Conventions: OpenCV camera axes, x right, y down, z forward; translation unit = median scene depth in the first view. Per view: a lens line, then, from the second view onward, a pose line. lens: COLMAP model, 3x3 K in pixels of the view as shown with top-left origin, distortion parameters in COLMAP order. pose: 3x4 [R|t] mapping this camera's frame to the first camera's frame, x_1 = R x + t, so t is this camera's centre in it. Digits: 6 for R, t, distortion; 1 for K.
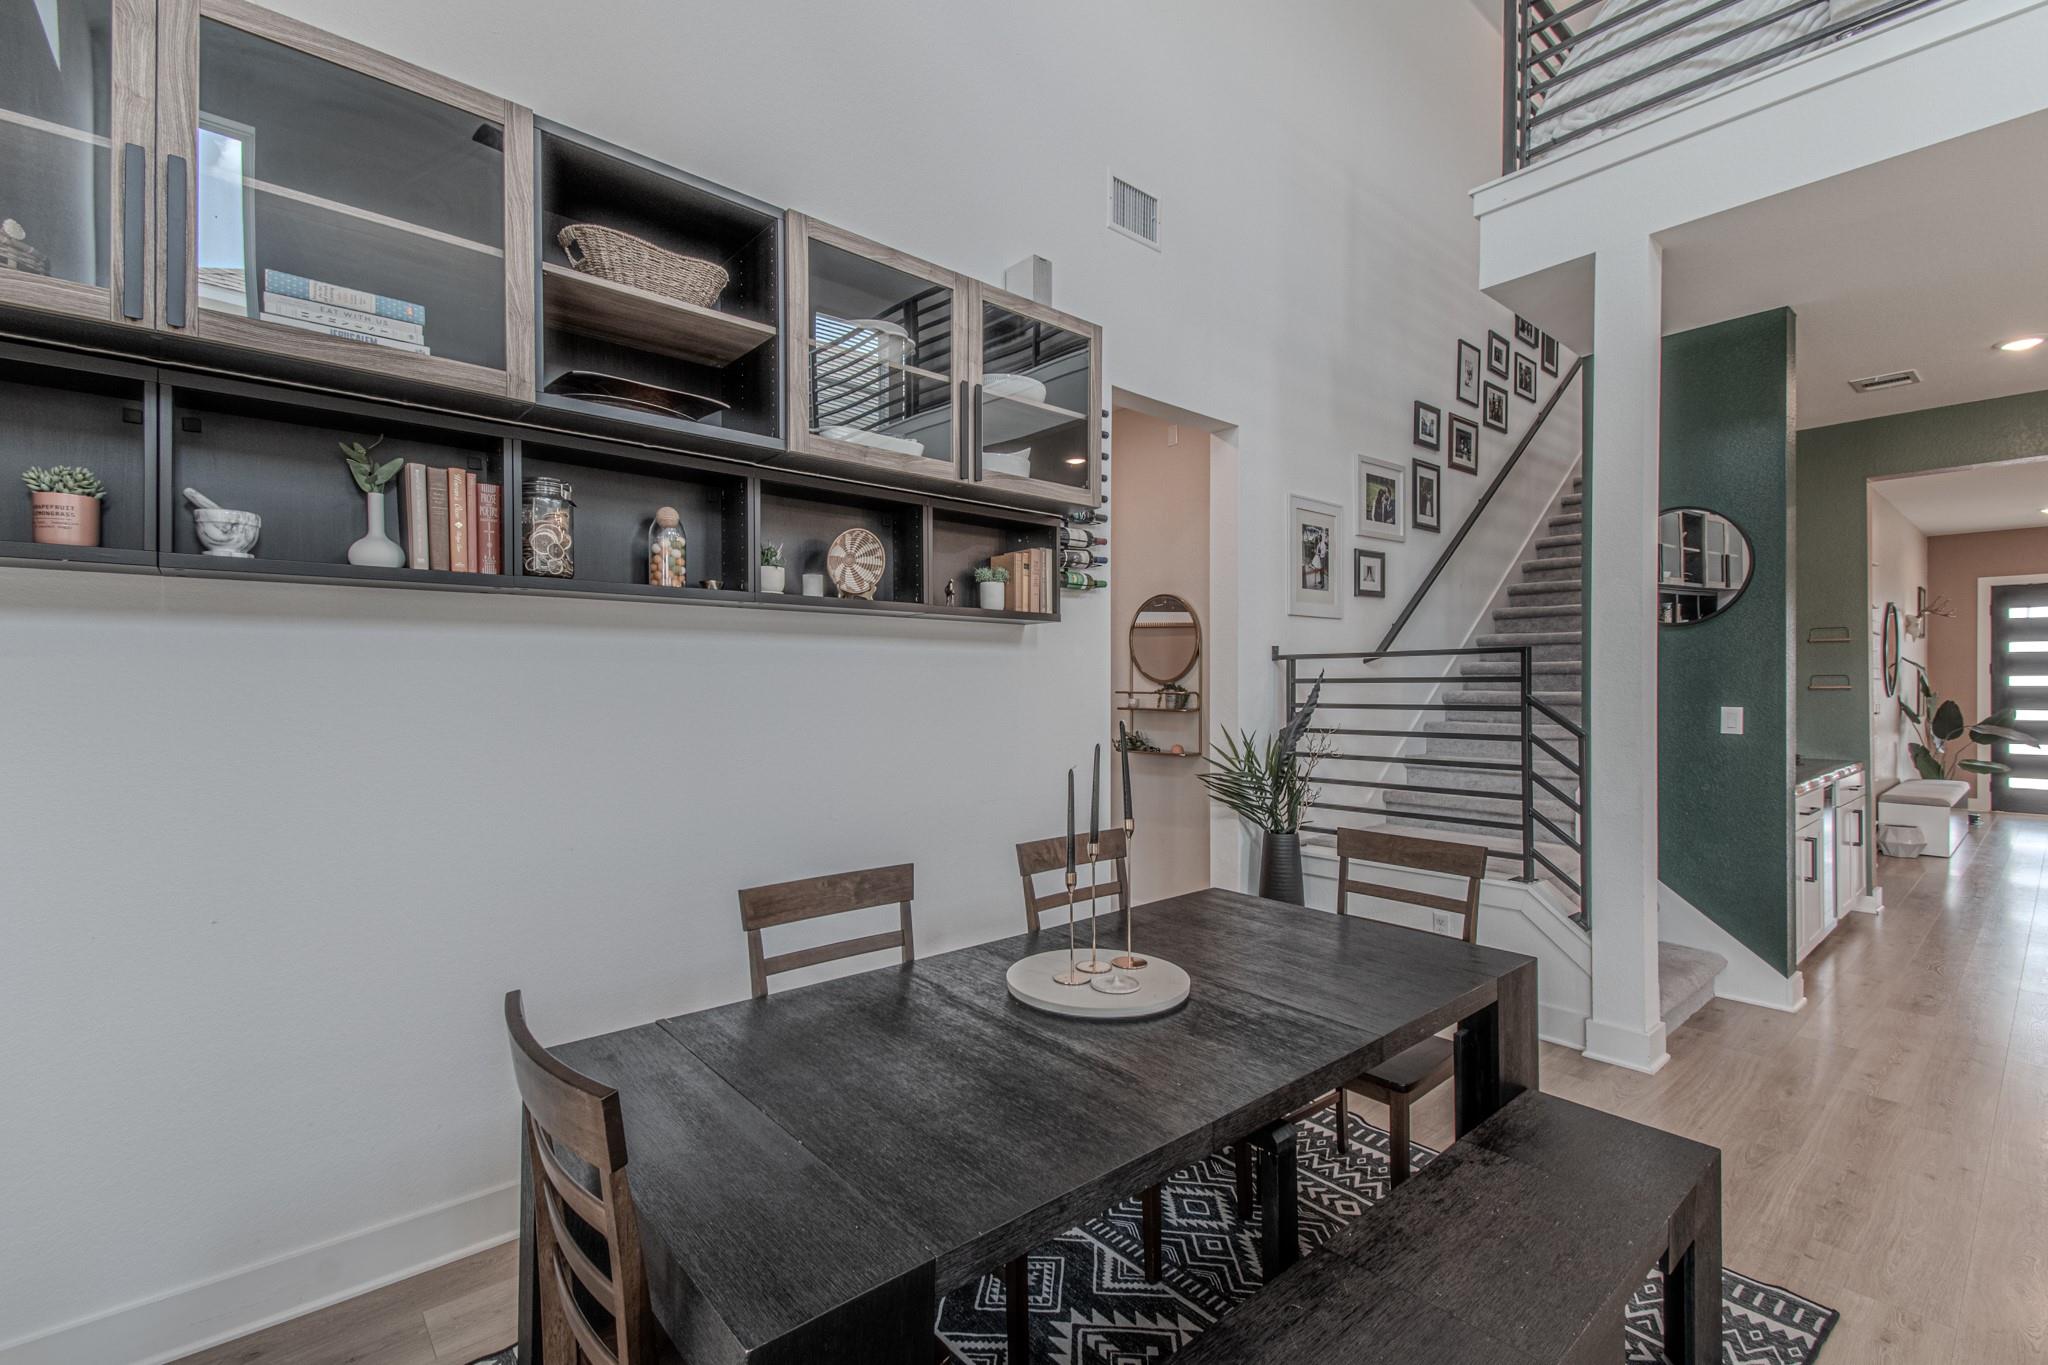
lens RADIAL K [[890.6, 0, 1024.0], [0, 890.6, 682.5], [0, 0, 1]] dist [0.048363, -0.020464]
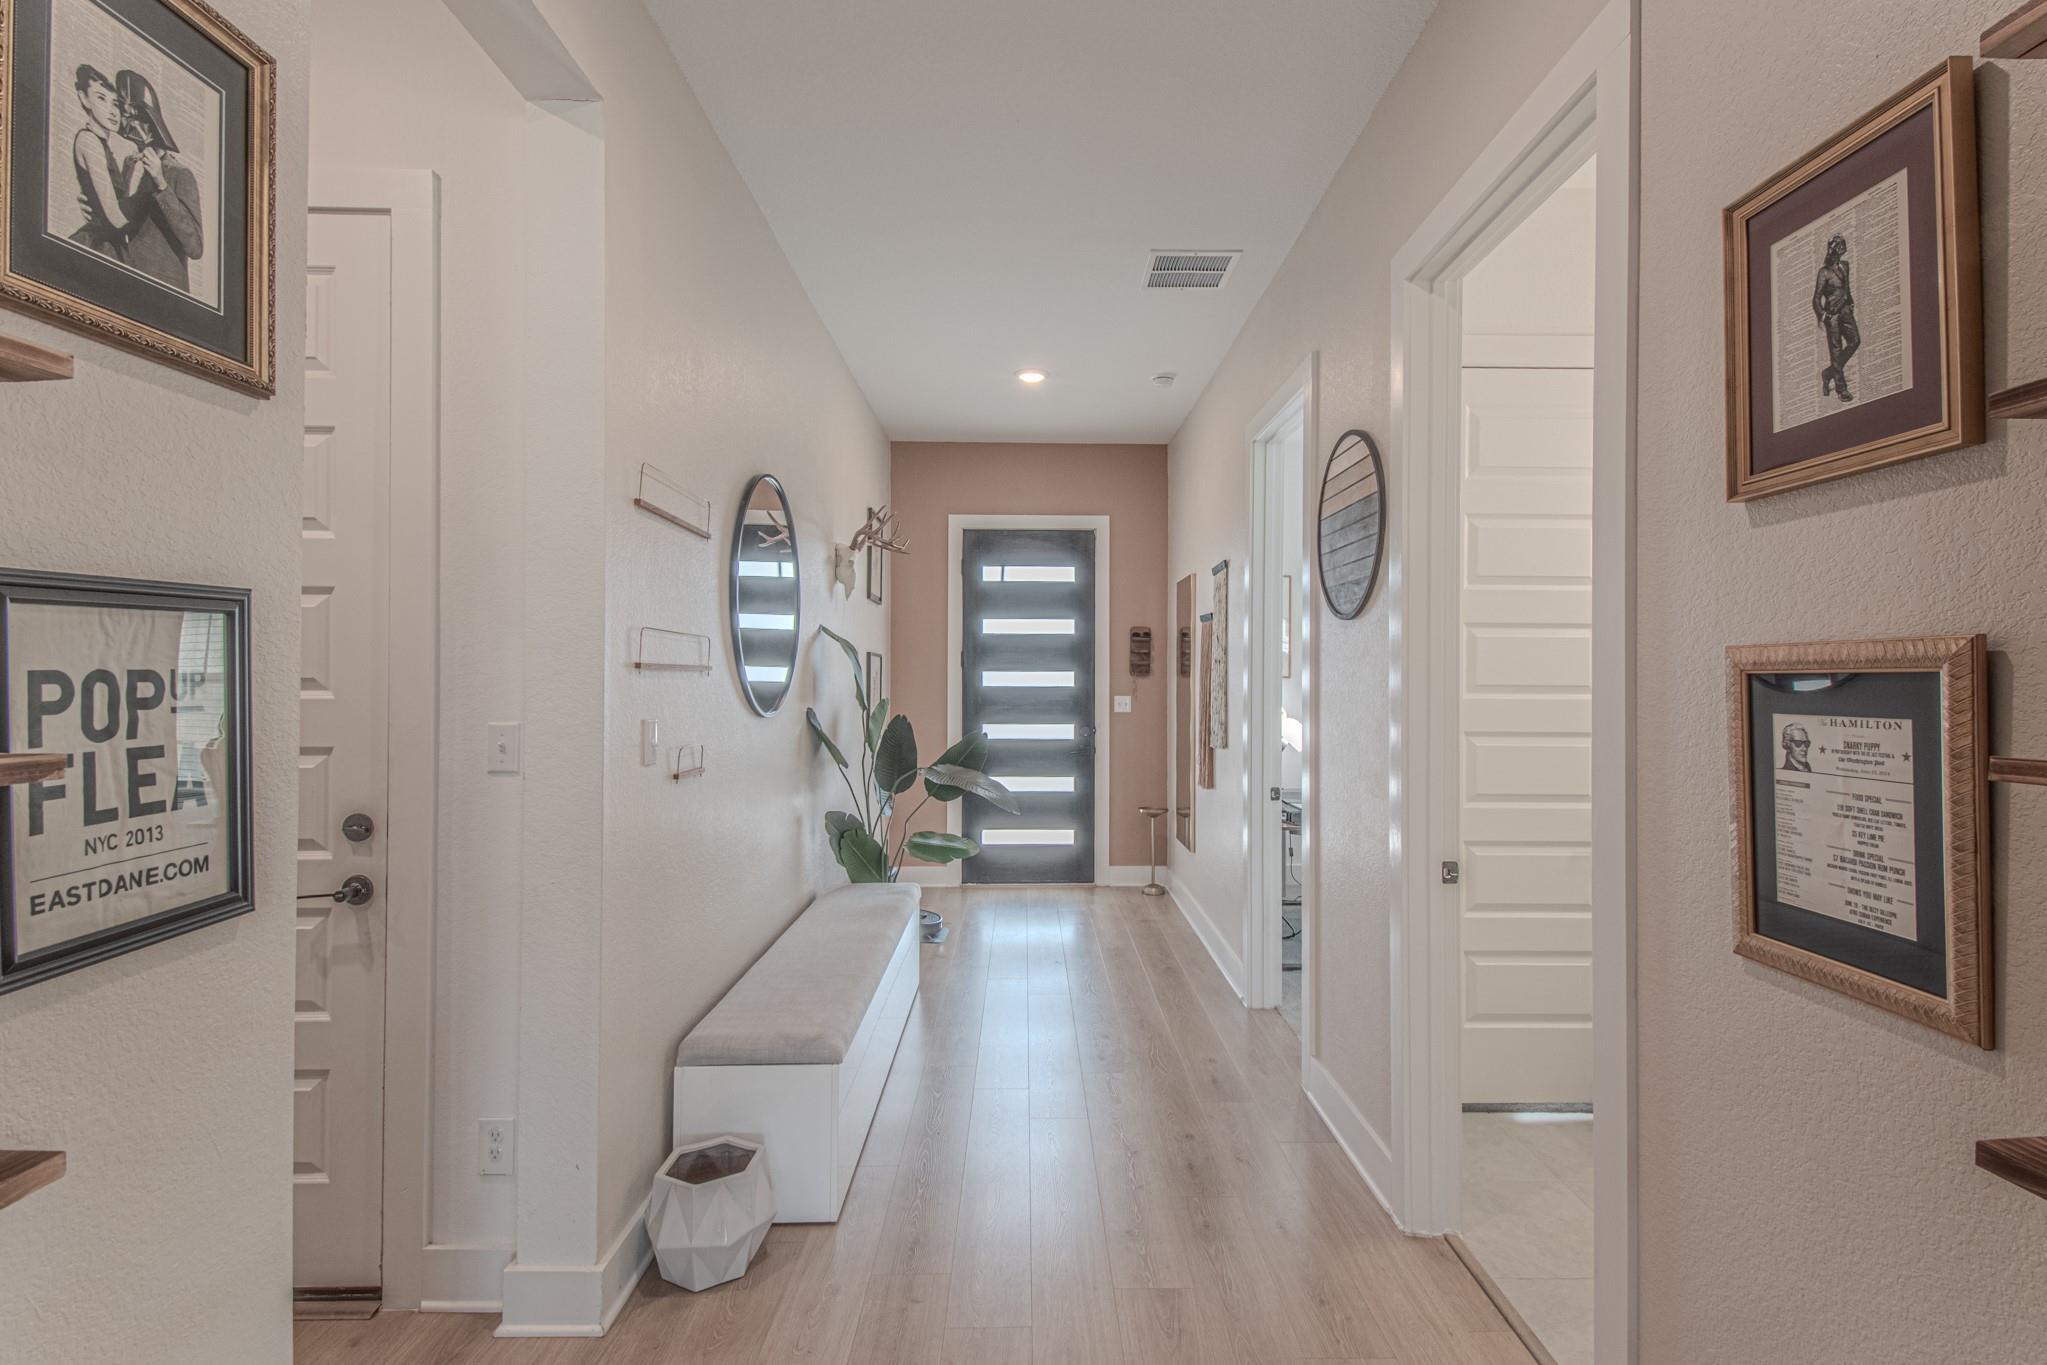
lens RADIAL K [[954.2, 0, 1023.5], [0, 954.2, 682.5], [0, 0, 1]] dist [0.048331, -0.026361]
pose [[0.659865, -0.000425, 0.751384, 0.603378], [0.000219, 1.000000, 0.000373, 0.000414], [-0.751384, -0.000082, 0.659865, 0.547596]]
